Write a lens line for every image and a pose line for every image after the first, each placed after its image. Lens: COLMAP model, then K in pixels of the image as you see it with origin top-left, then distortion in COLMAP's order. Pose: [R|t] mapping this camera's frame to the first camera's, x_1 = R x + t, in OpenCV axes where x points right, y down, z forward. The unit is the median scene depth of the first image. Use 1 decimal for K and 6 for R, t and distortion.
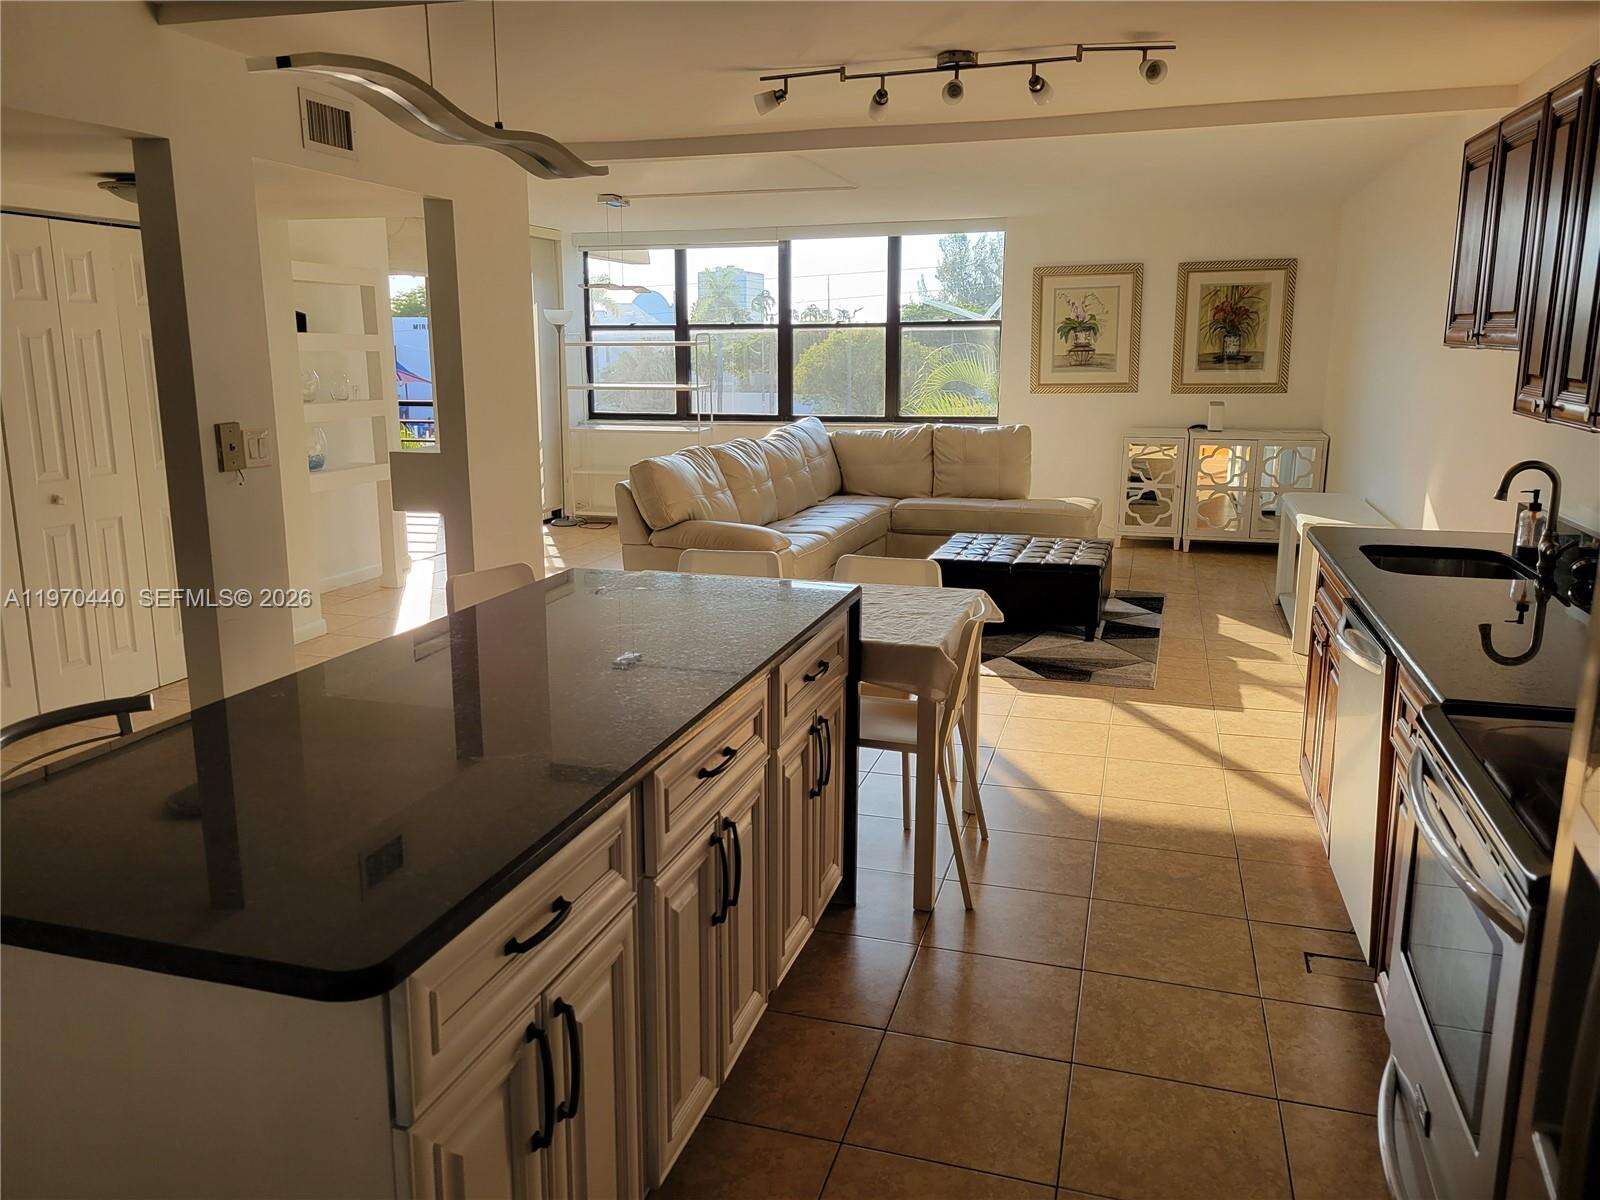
lens RADIAL K [[1190.7, 0, 764.4], [0, 1190.7, 601.8], [0, 0, 1]] dist [0.045206, -0.002347]
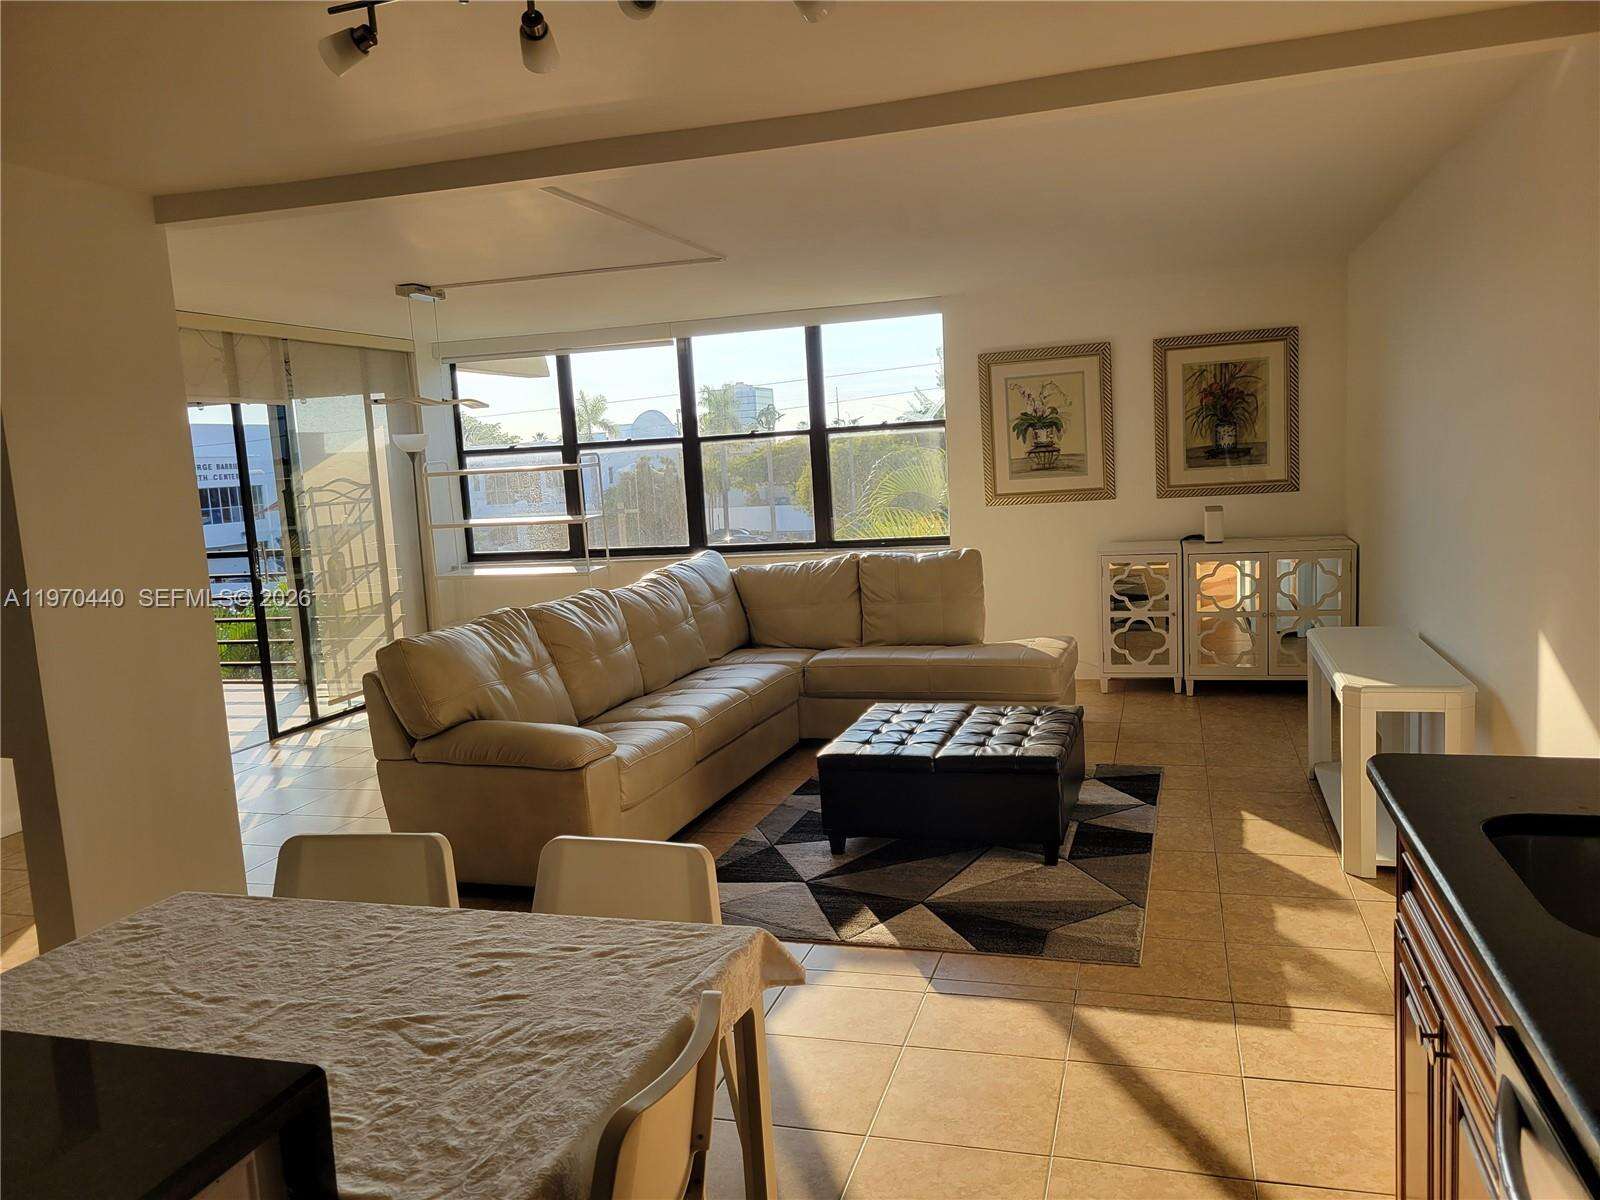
lens RADIAL K [[1199.7, 0, 801.6], [0, 1199.7, 628.2], [0, 0, 1]] dist [0.045452, 0.000797]
pose [[0.998468, -0.053743, 0.013179, 0.086434], [0.054535, 0.996075, -0.069720, -0.043860], [-0.009380, 0.070332, 0.997480, 0.202212]]
